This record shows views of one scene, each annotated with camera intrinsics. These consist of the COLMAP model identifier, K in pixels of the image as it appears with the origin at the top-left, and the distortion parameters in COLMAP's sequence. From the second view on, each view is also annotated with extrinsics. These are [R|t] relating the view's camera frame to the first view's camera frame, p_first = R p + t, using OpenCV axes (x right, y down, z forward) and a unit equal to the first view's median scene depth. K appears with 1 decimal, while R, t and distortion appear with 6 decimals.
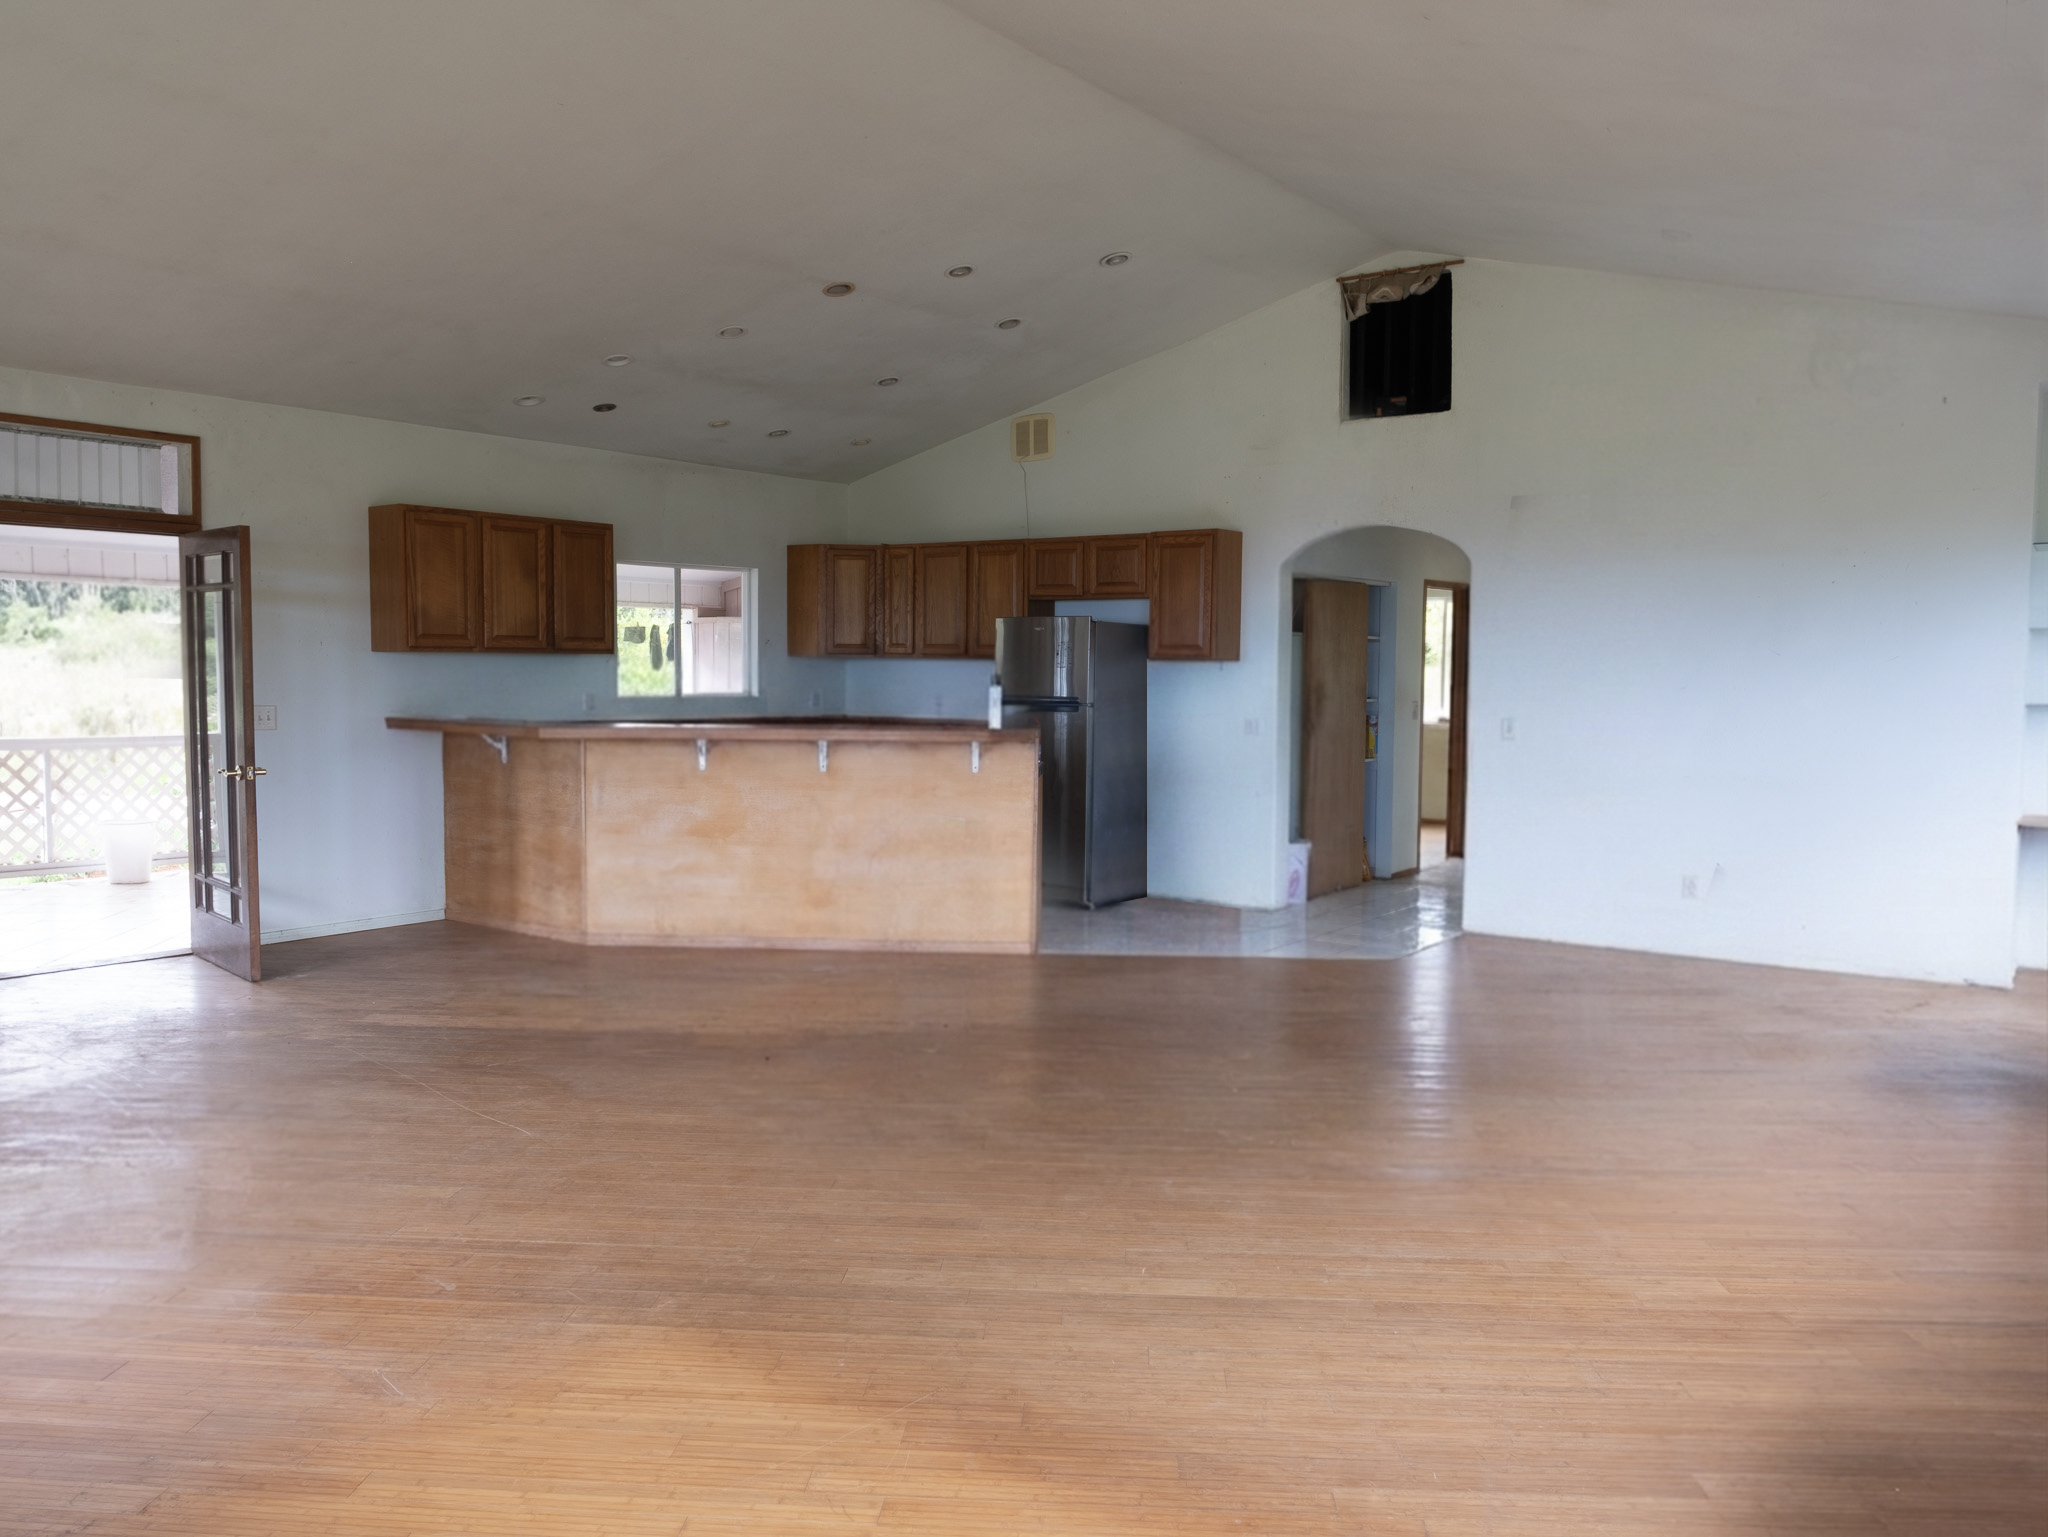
lens RADIAL K [[1570.4, 0, 1030.0], [0, 1570.4, 763.8], [0, 0, 1]] dist [-0.028561, 0.000158]
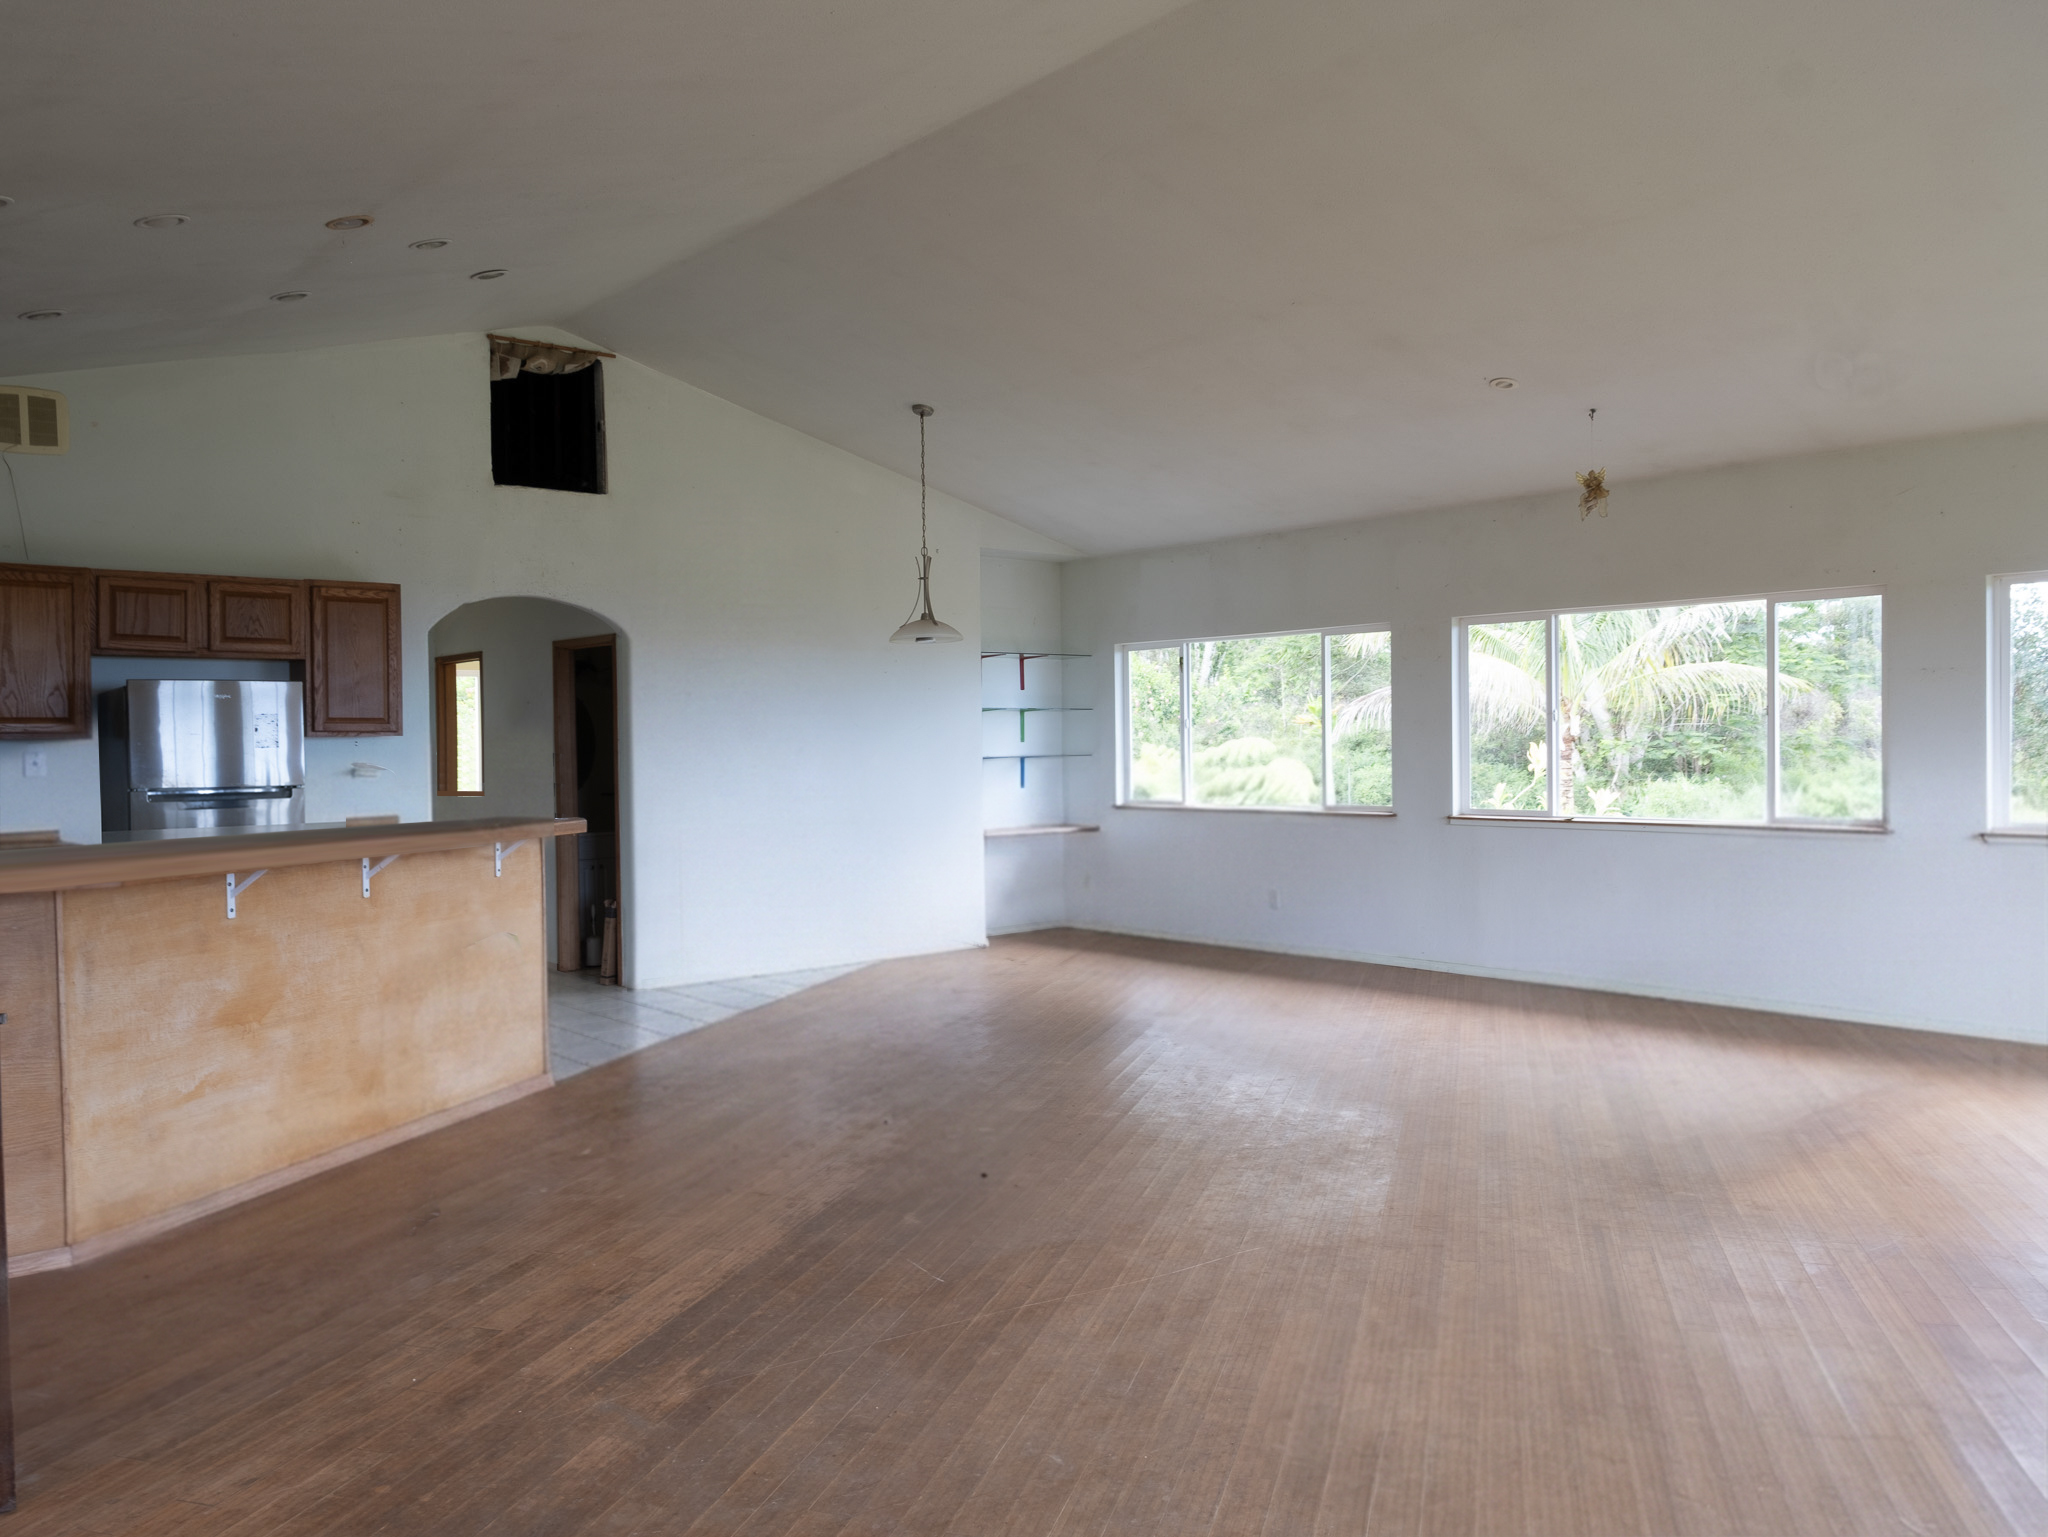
lens RADIAL K [[1570.4, 0, 1030.0], [0, 1570.4, 763.8], [0, 0, 1]] dist [-0.028561, 0.000158]
pose [[0.202279, -0.028877, 0.978902, -0.708771], [0.071845, 0.997309, 0.014574, -0.041238], [-0.976689, 0.067382, 0.203809, 0.525831]]
